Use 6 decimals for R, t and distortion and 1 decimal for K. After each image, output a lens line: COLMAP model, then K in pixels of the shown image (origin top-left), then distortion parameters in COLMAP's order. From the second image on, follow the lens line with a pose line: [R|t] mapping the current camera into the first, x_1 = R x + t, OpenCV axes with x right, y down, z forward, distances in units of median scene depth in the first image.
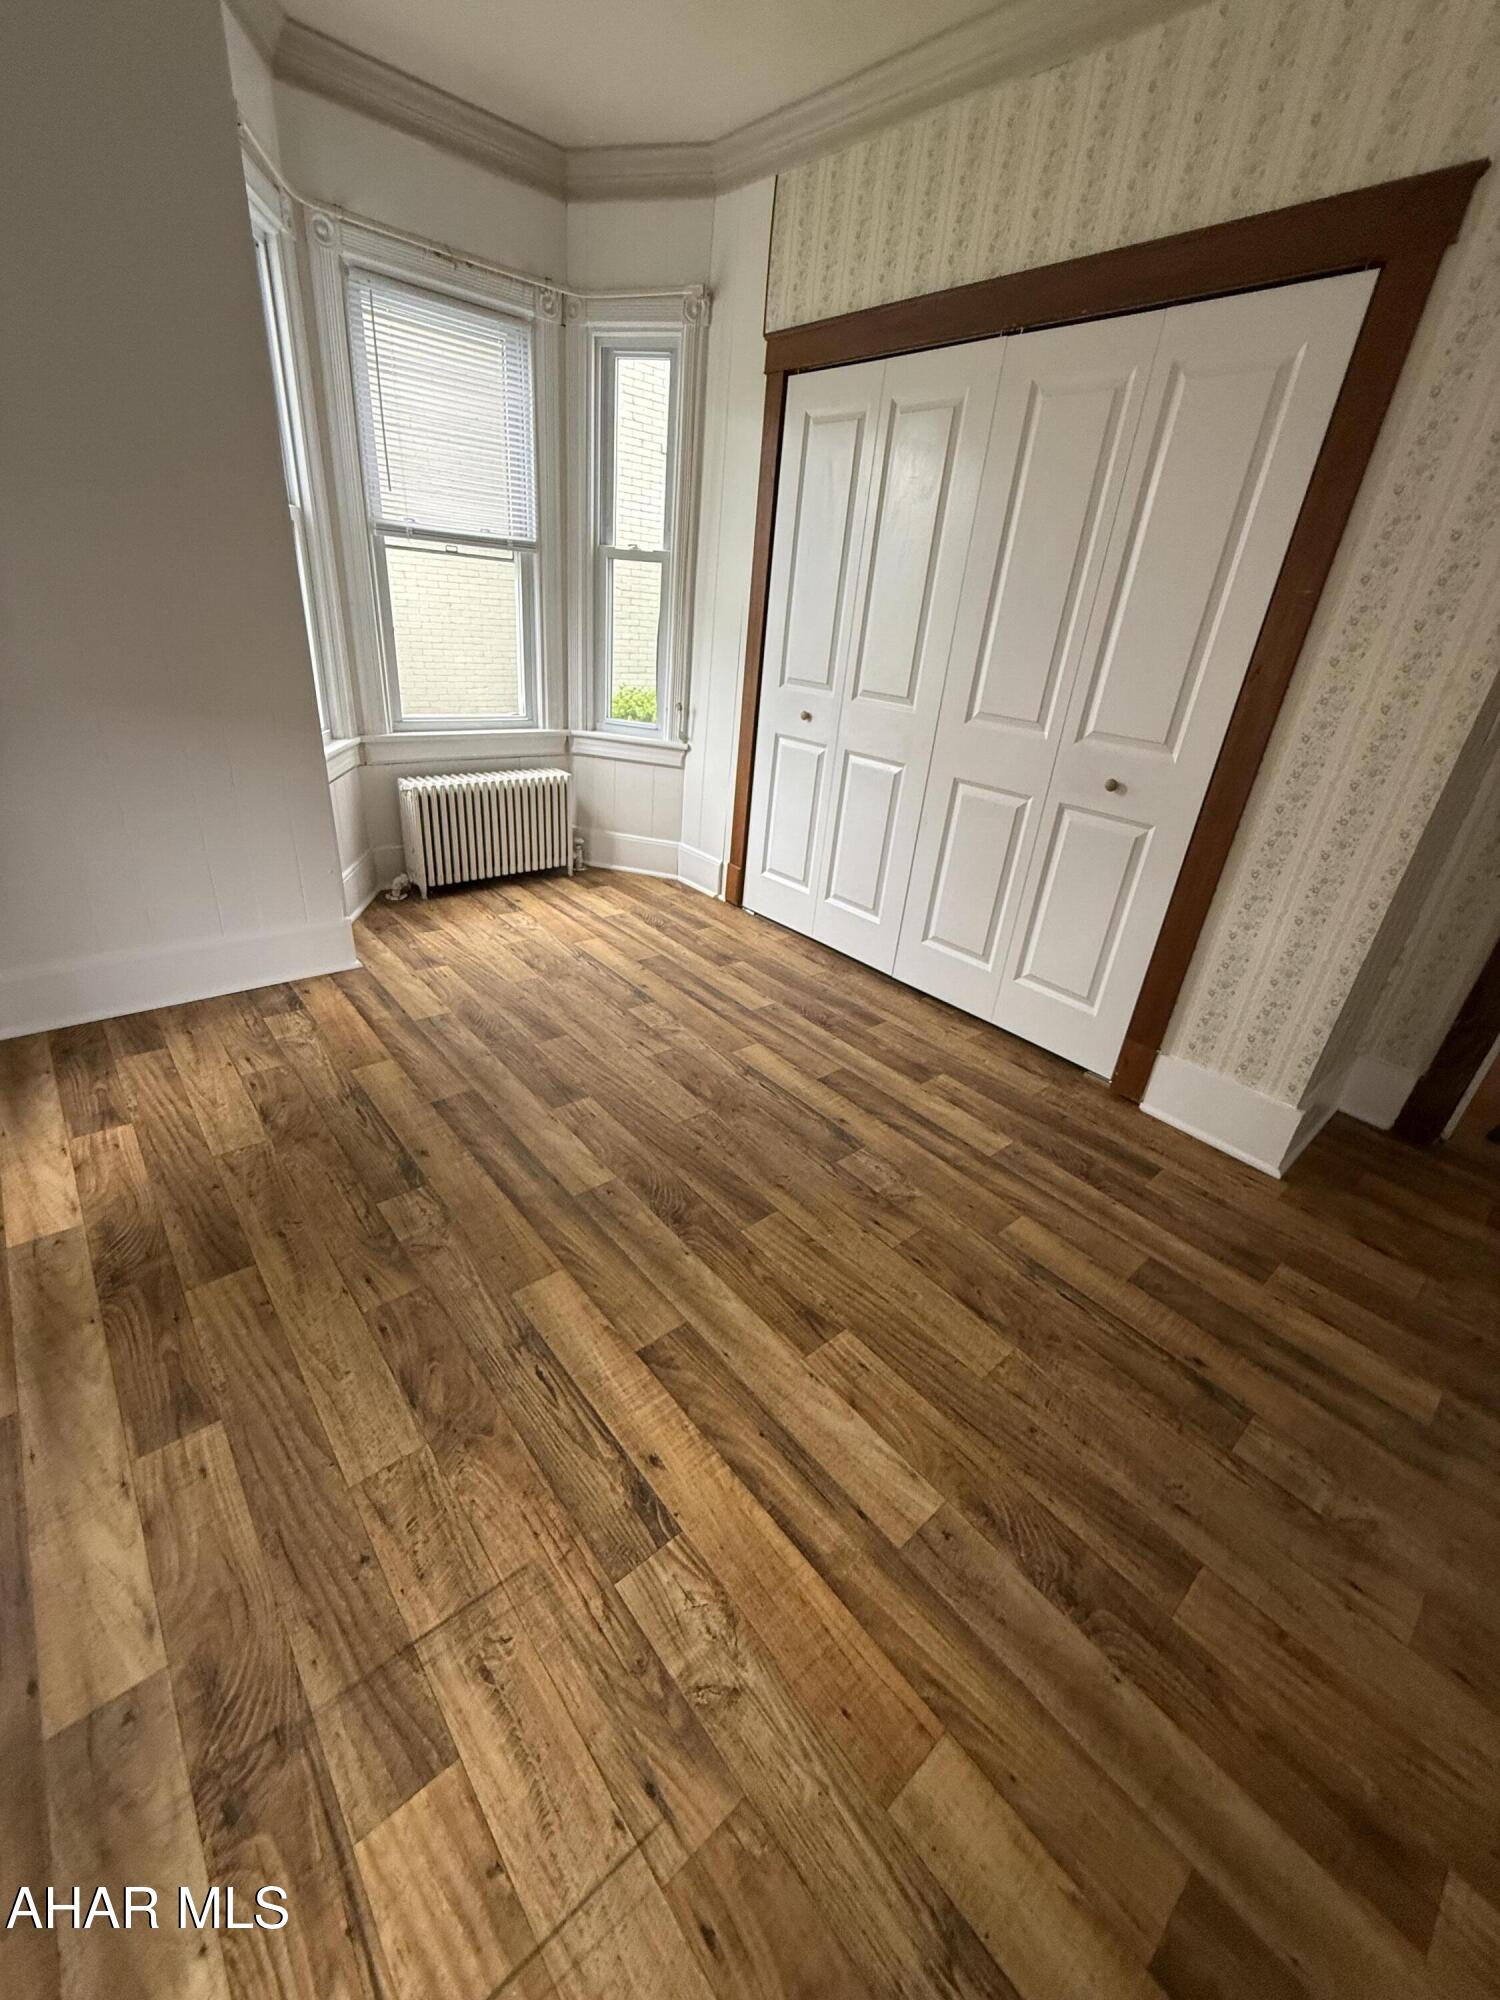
lens RADIAL K [[803.2, 0, 732.9], [0, 803.2, 1008.0], [0, 0, 1]] dist [-0.005255, 0.000143]
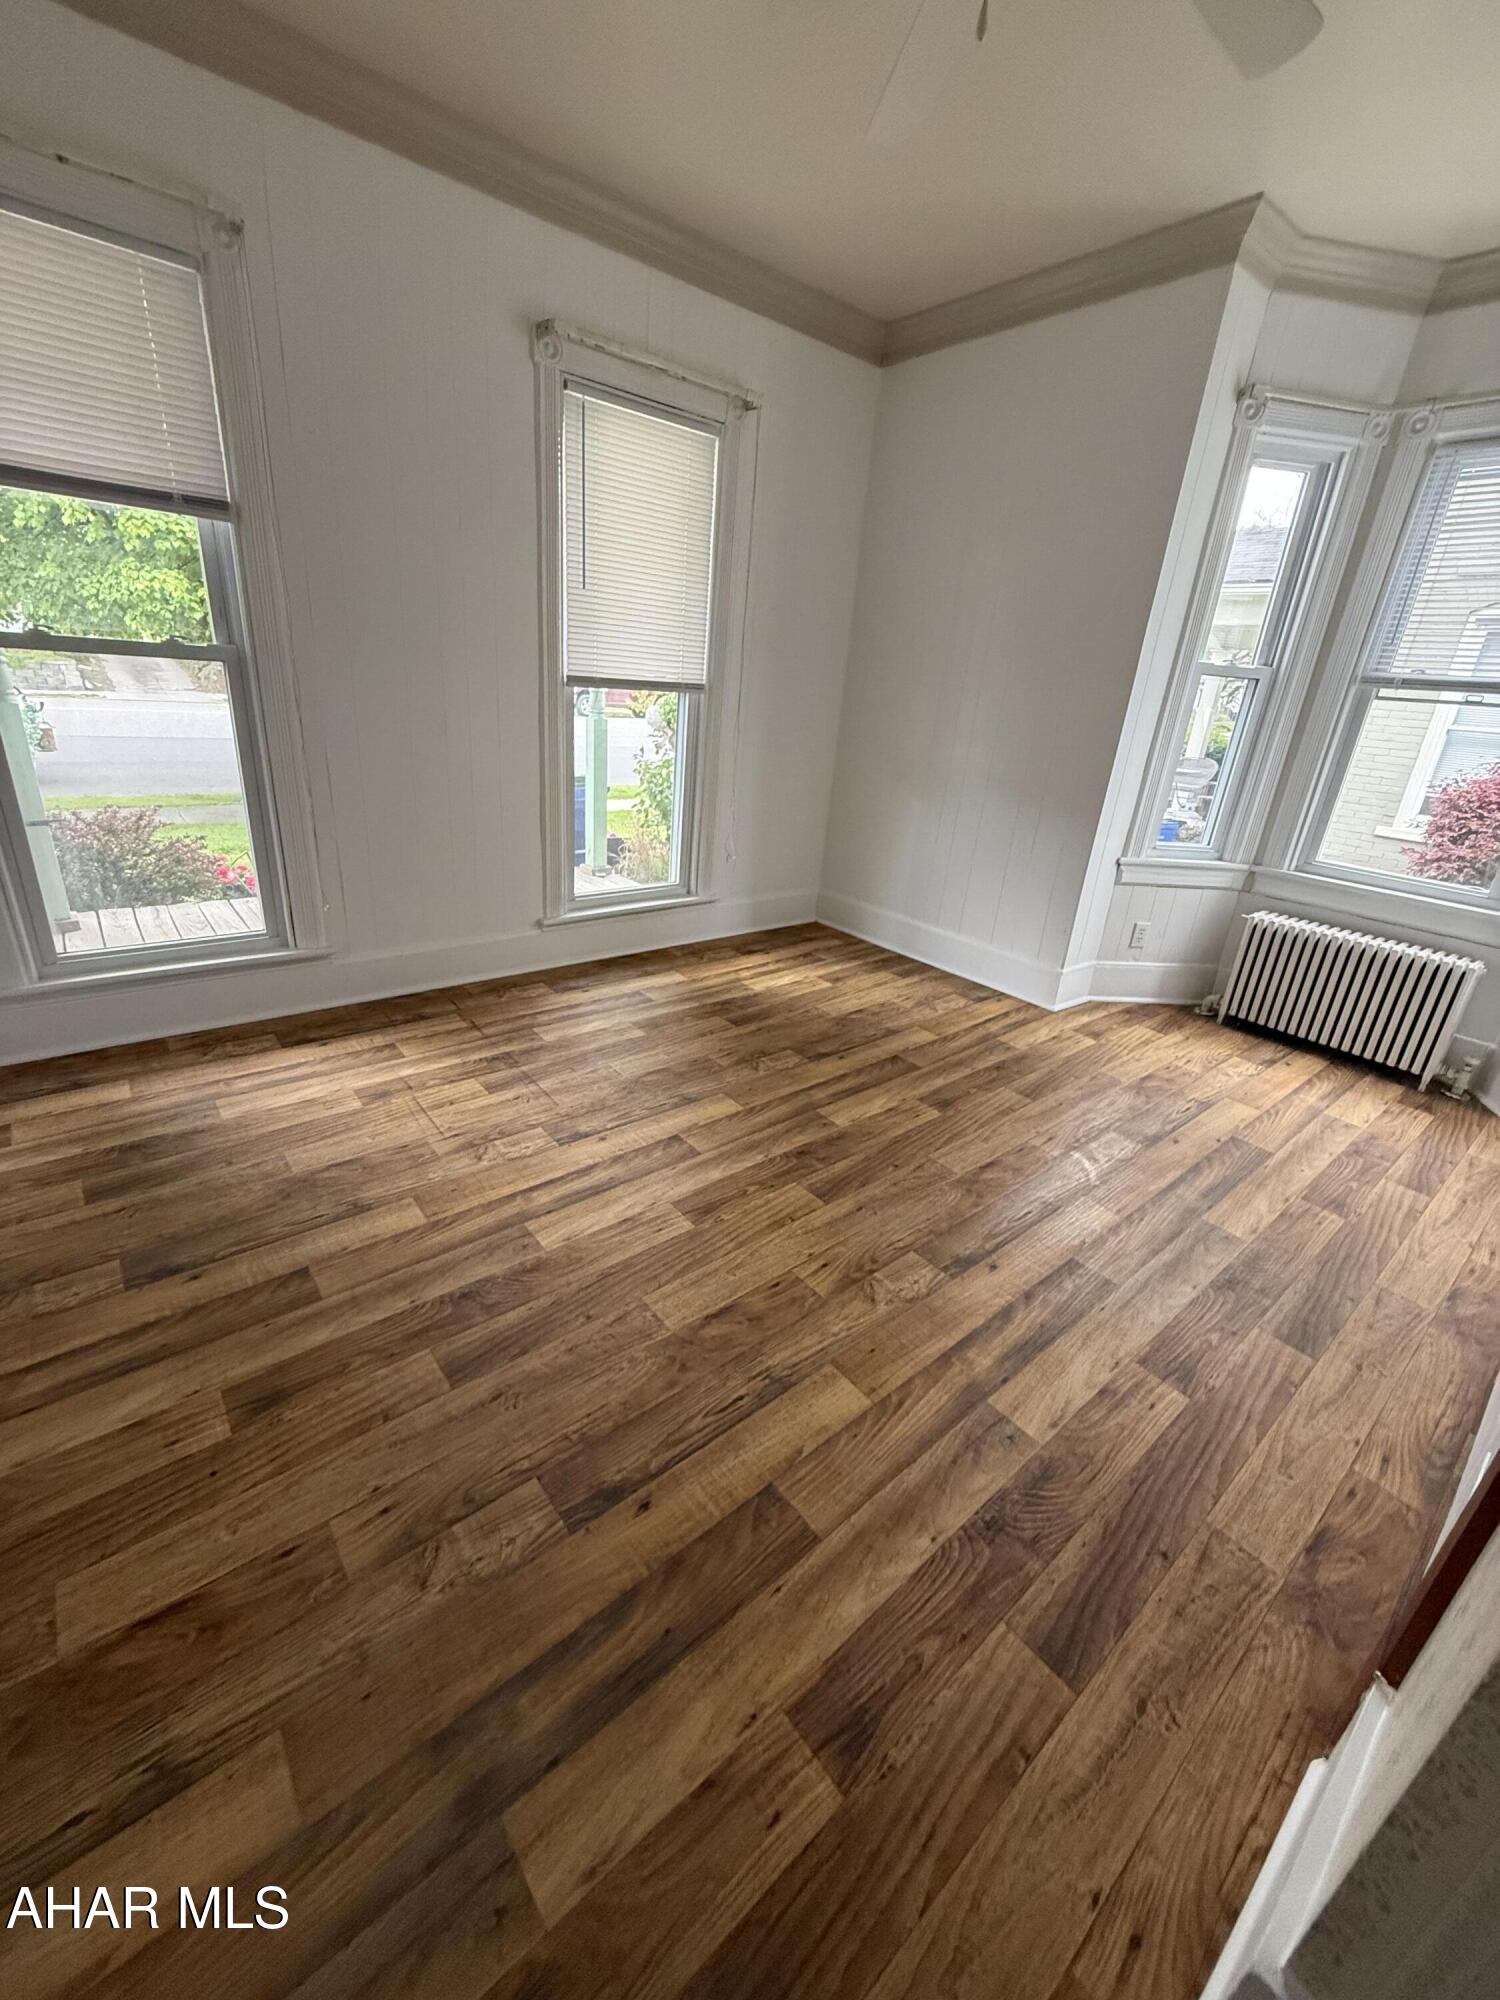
lens RADIAL K [[803.2, 0, 741.3], [0, 803.2, 1003.4], [0, 0, 1]] dist [-0.005255, 0.000143]
pose [[-0.023697, 0.299537, -0.953790, 1.284364], [-0.515561, 0.813743, 0.268365, -0.261155], [0.856525, 0.498096, 0.135146, 0.766522]]
